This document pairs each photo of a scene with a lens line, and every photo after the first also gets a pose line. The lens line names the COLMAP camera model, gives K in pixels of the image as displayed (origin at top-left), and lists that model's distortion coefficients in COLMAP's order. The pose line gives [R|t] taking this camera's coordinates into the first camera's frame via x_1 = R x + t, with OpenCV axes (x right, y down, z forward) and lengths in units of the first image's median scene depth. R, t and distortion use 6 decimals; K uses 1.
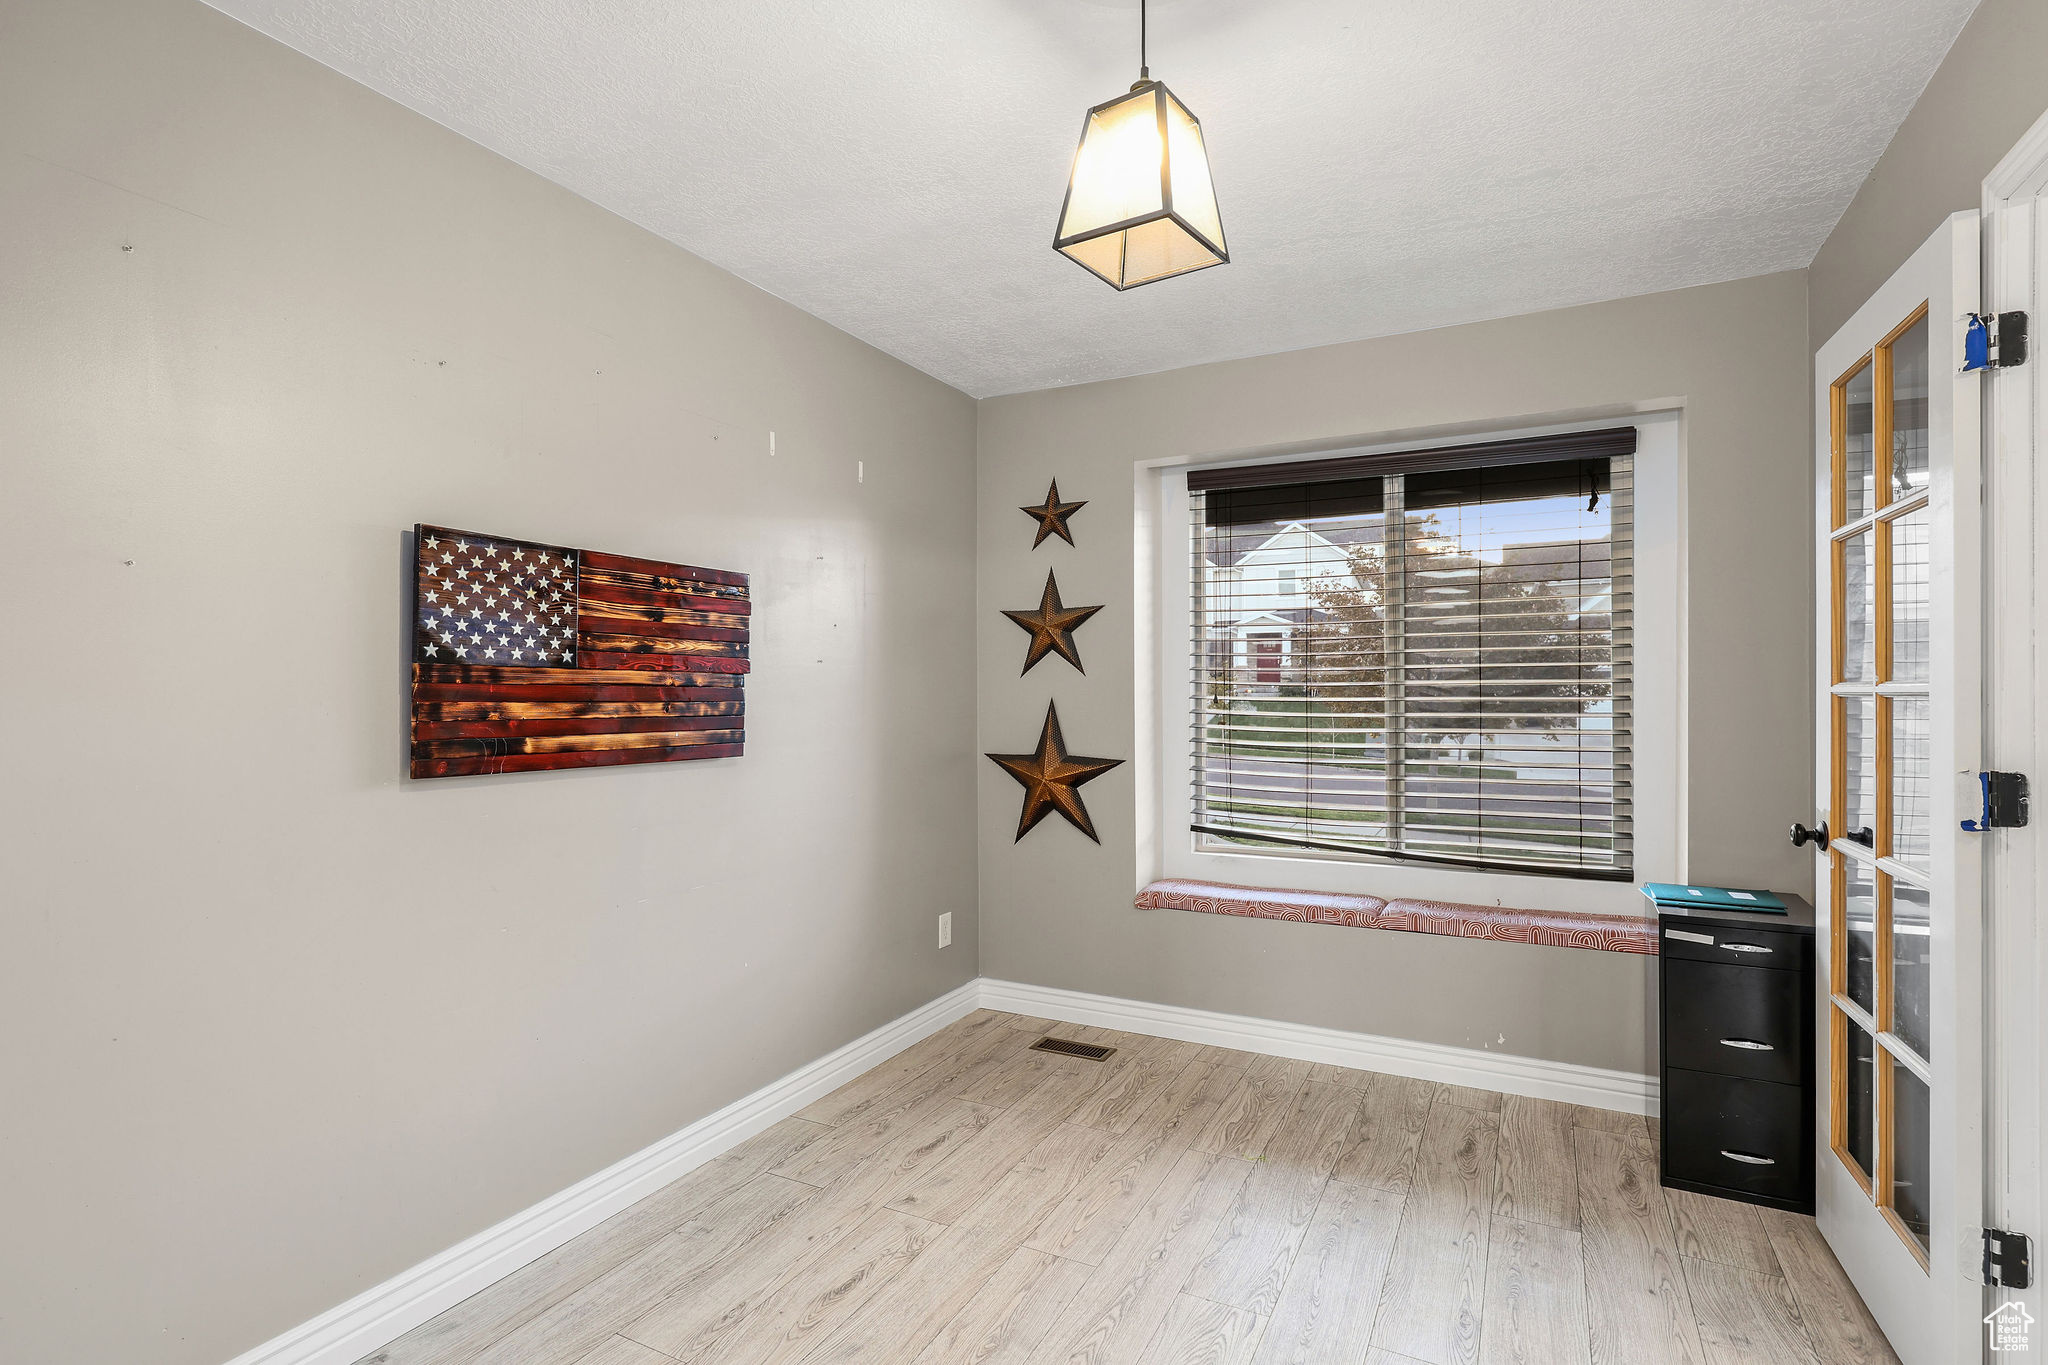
lens RADIAL K [[969.7, 0, 1022.1], [0, 969.7, 693.8], [0, 0, 1]] dist [-0.001281, -0.000003]
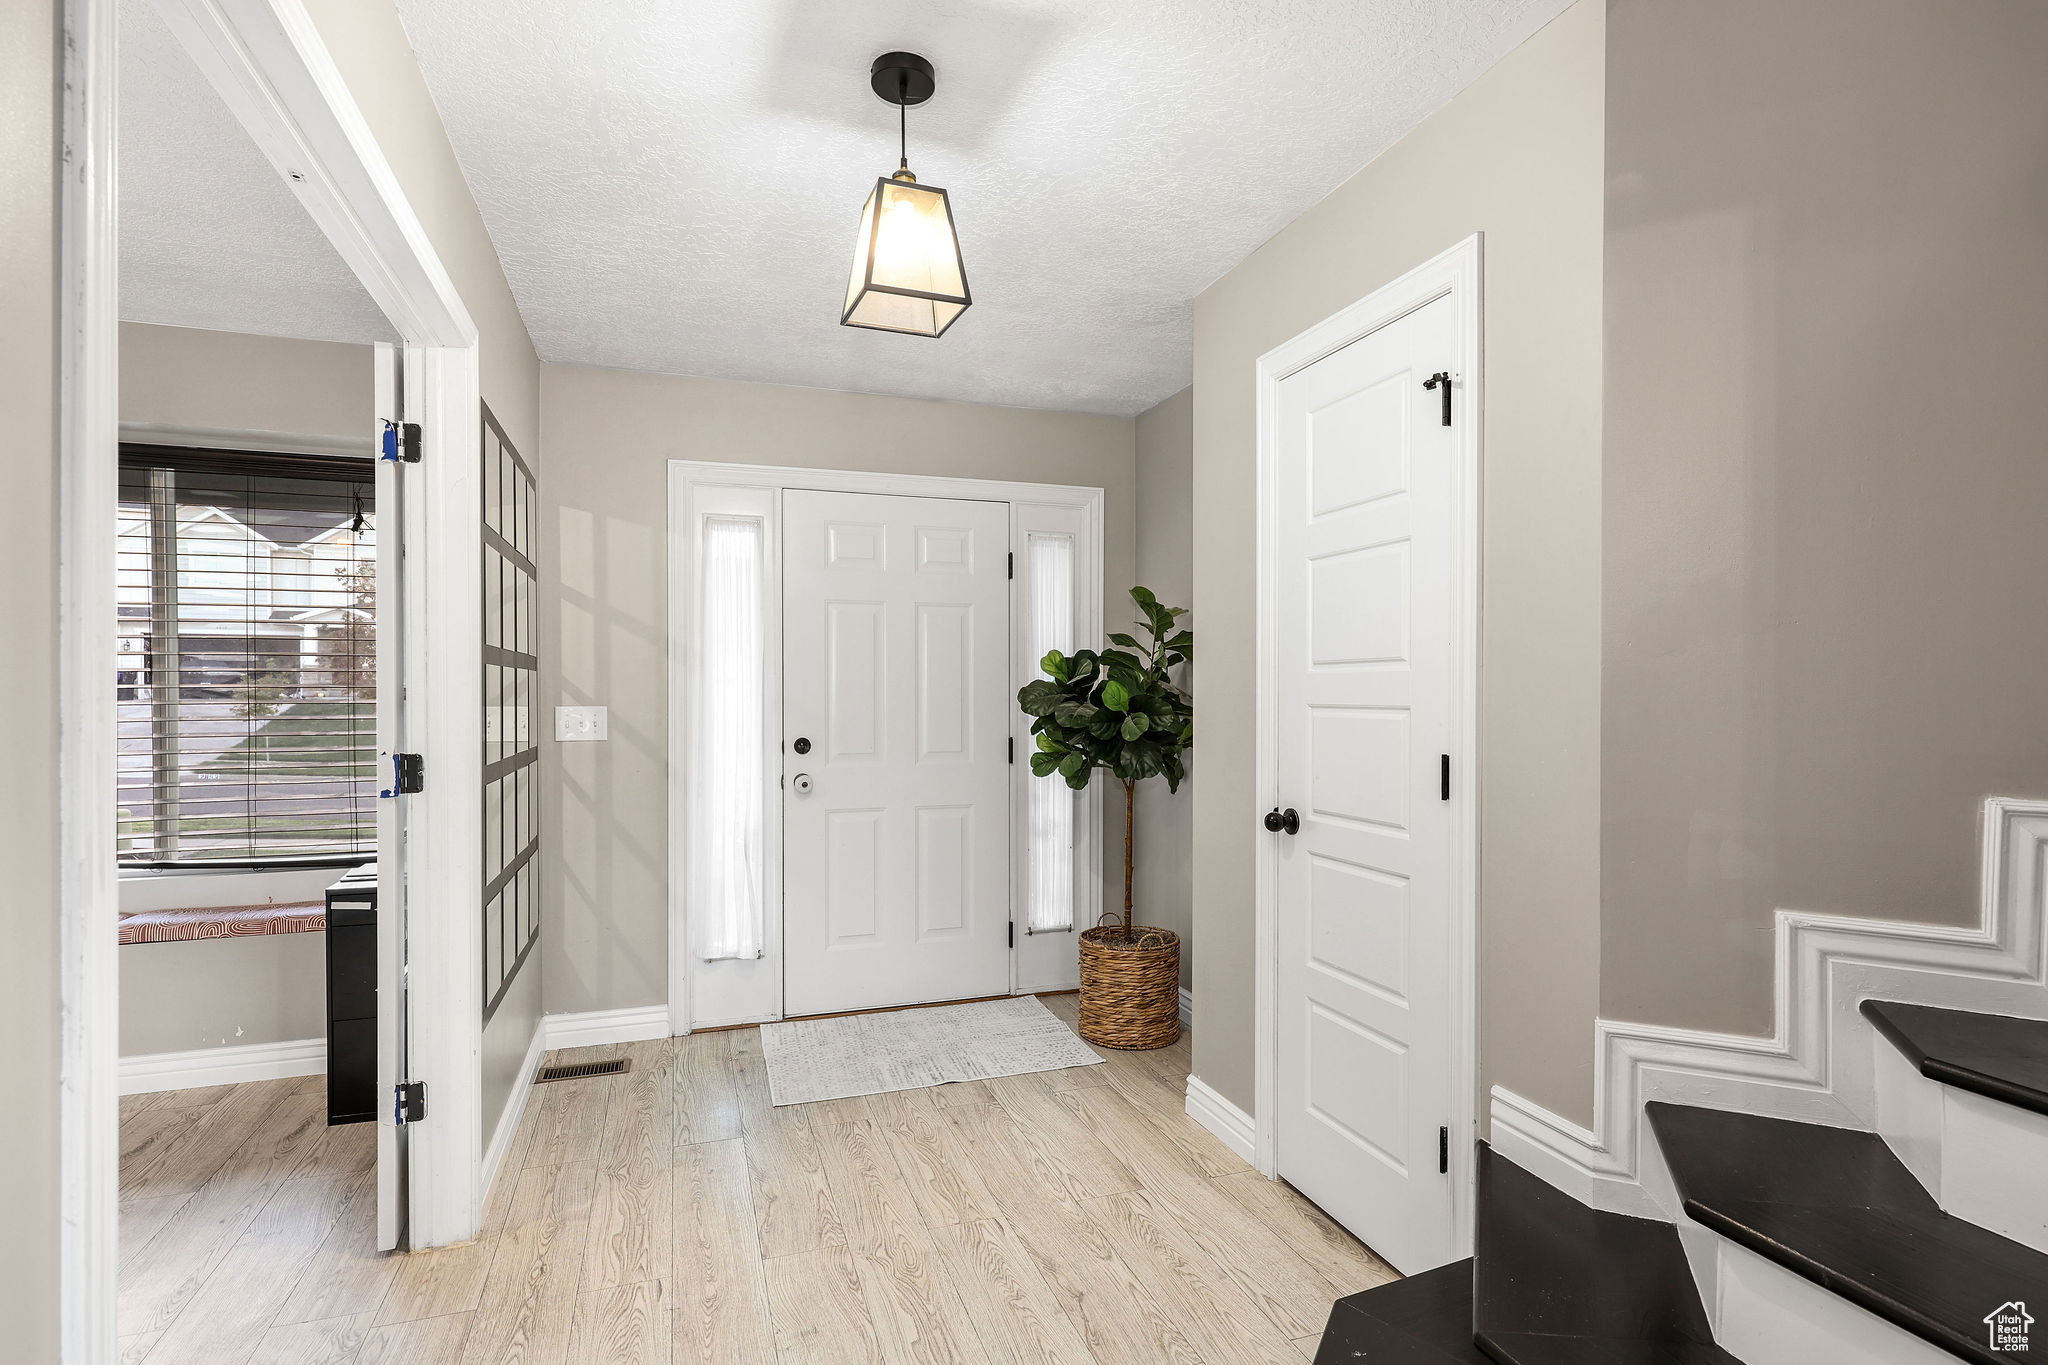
lens RADIAL K [[991.0, 0, 1016.4], [0, 991.0, 703.7], [0, 0, 1]] dist [-0.002390, -0.000416]
pose [[0.698693, -0.002295, 0.715418, 0.335644], [-0.001865, 0.999986, 0.005030, 0.000210], [-0.715419, -0.004849, 0.698679, -0.341576]]
